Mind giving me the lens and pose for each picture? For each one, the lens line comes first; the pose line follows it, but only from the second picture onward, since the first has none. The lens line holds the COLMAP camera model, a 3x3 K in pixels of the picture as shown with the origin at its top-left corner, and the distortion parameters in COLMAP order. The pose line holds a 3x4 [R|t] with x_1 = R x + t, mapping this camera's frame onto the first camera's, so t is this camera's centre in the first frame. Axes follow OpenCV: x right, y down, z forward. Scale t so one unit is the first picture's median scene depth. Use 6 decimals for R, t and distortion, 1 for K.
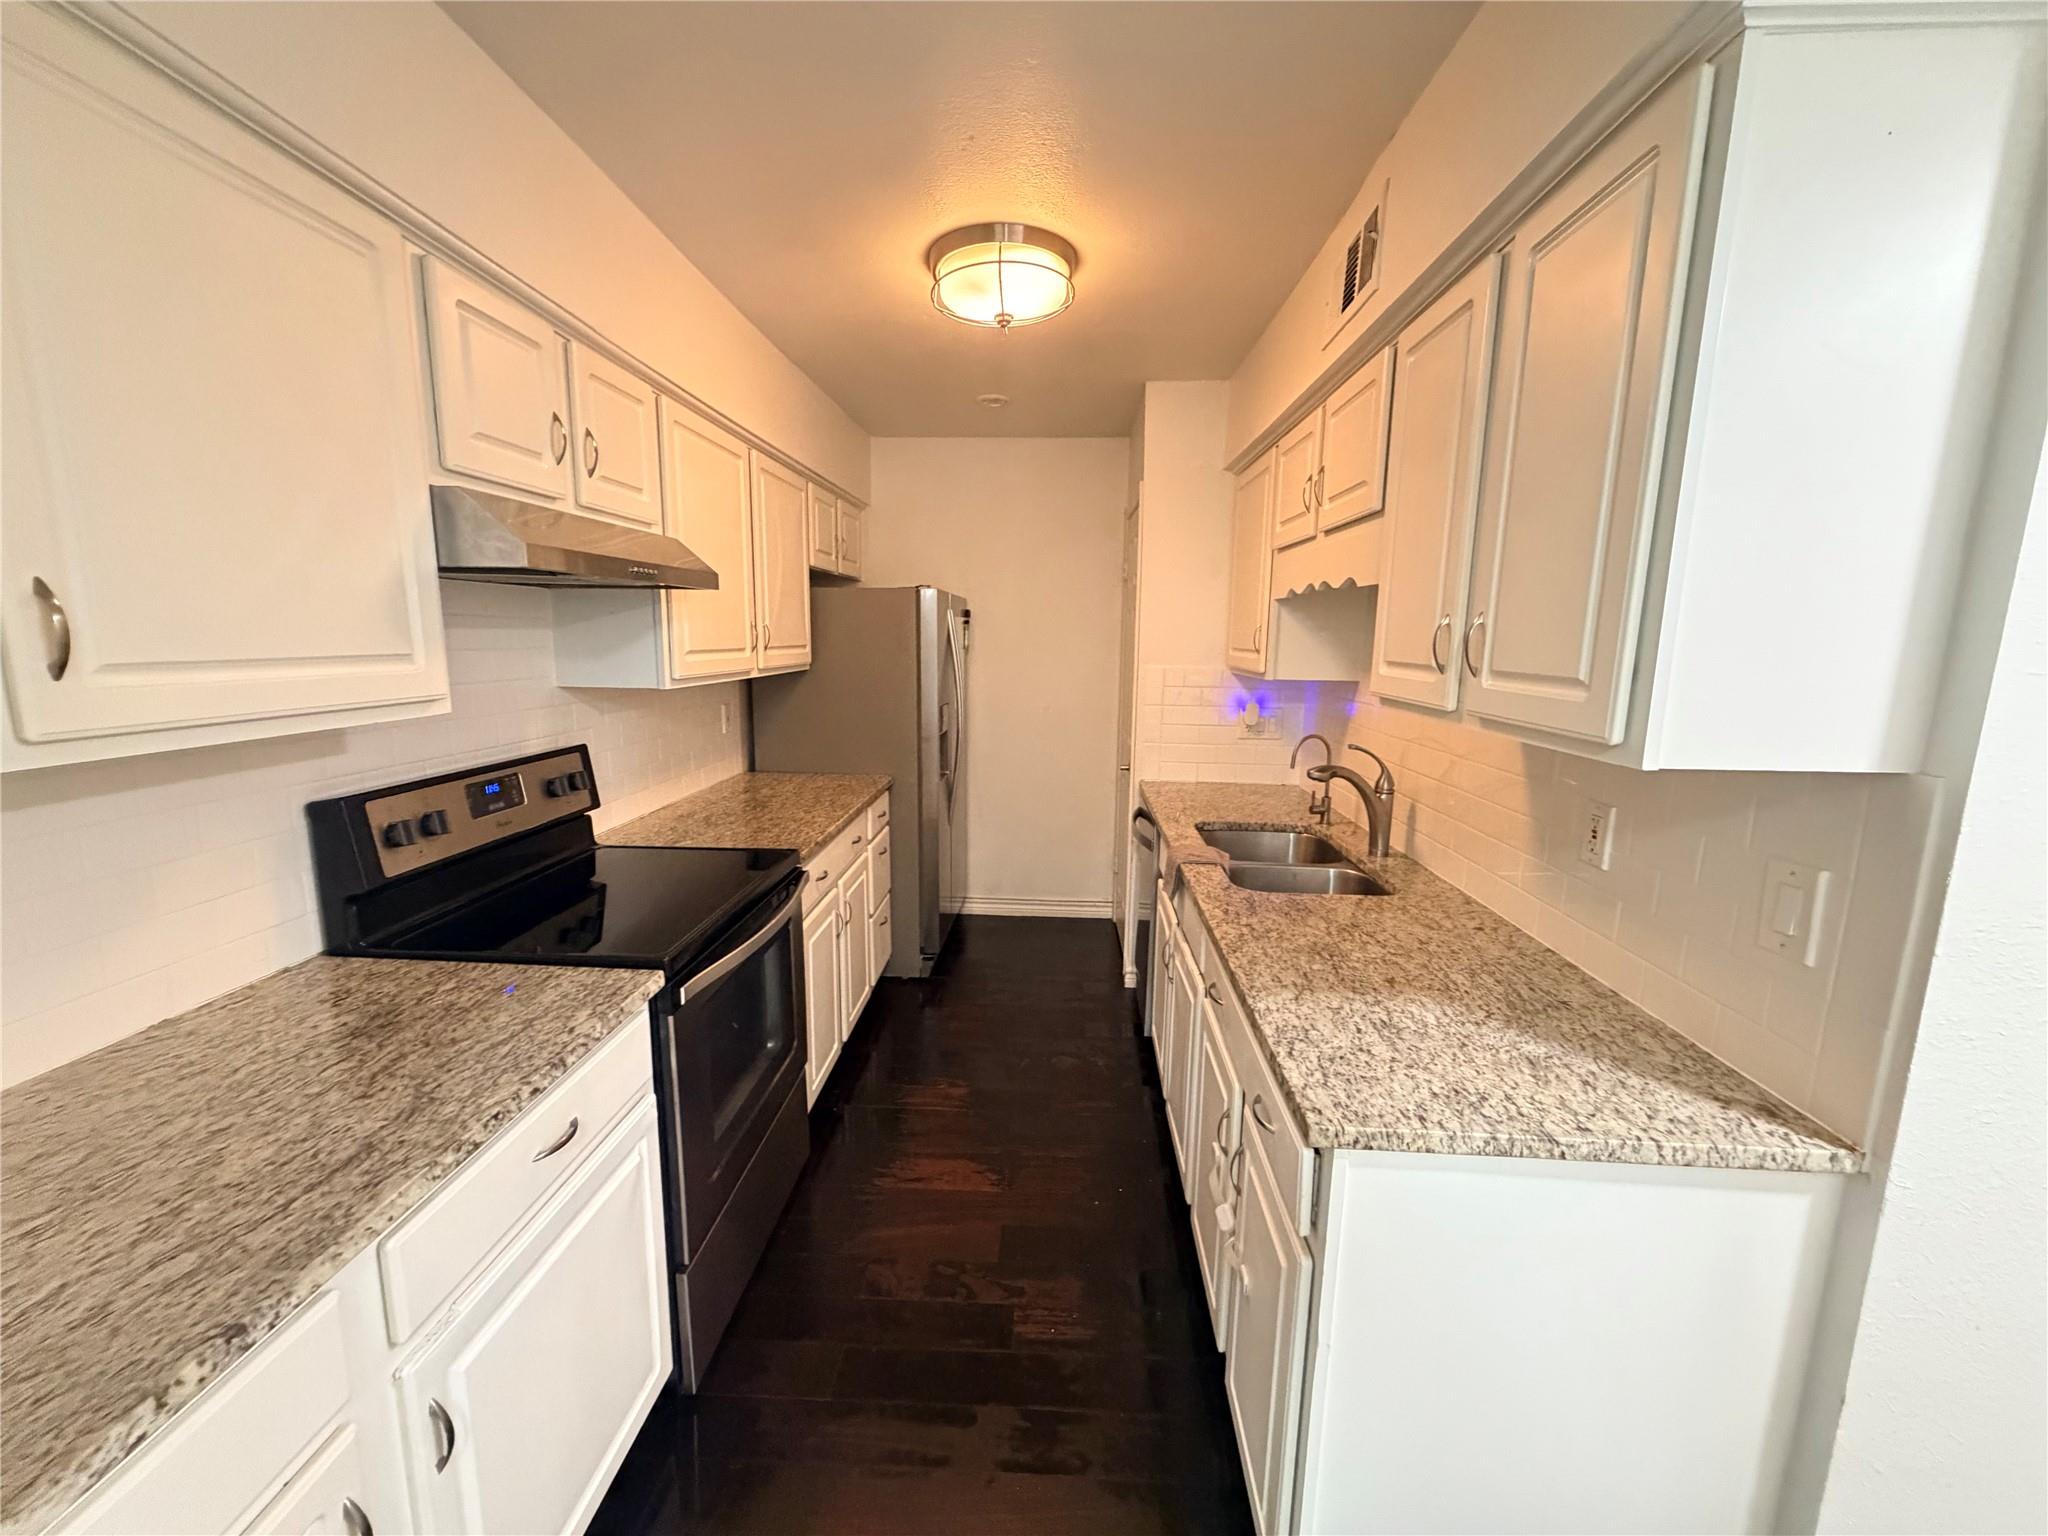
lens RADIAL K [[815.8, 0, 1026.5], [0, 815.8, 769.4], [0, 0, 1]] dist [-0.000511, -0.000047]
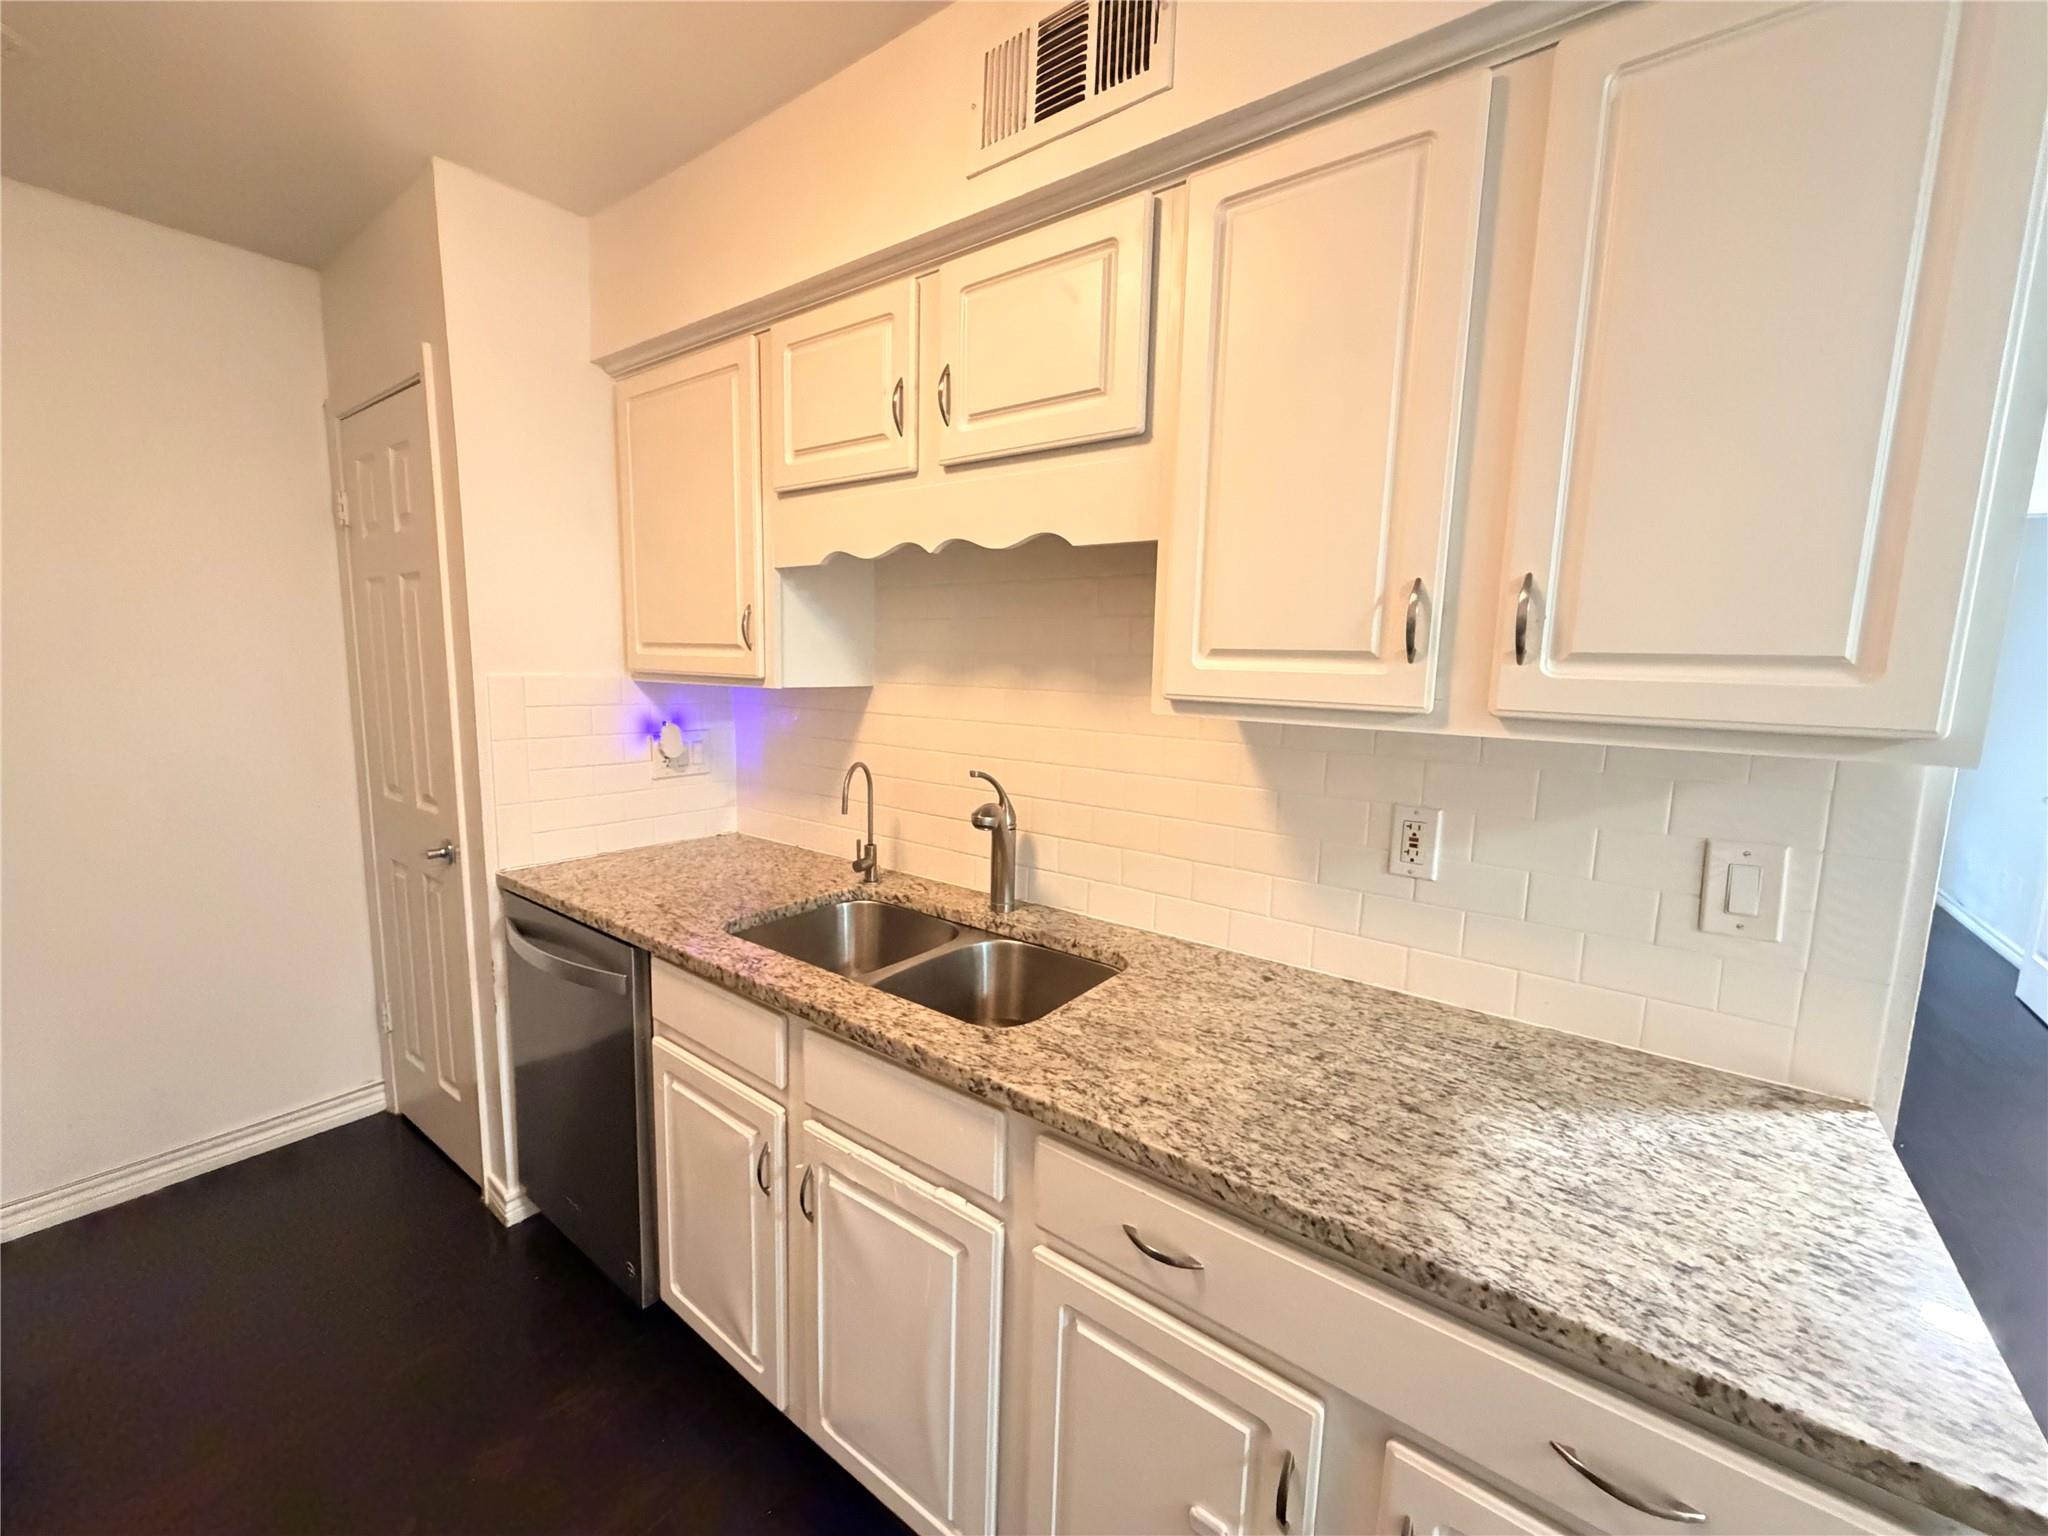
lens RADIAL K [[815.8, 0, 1034.5], [0, 815.8, 769.0], [0, 0, 1]] dist [-0.000511, -0.000047]
pose [[0.561380, -0.107381, 0.820562, -0.216208], [0.119286, 0.991691, 0.048168, -0.077347], [-0.818916, 0.070841, 0.569525, 0.687652]]
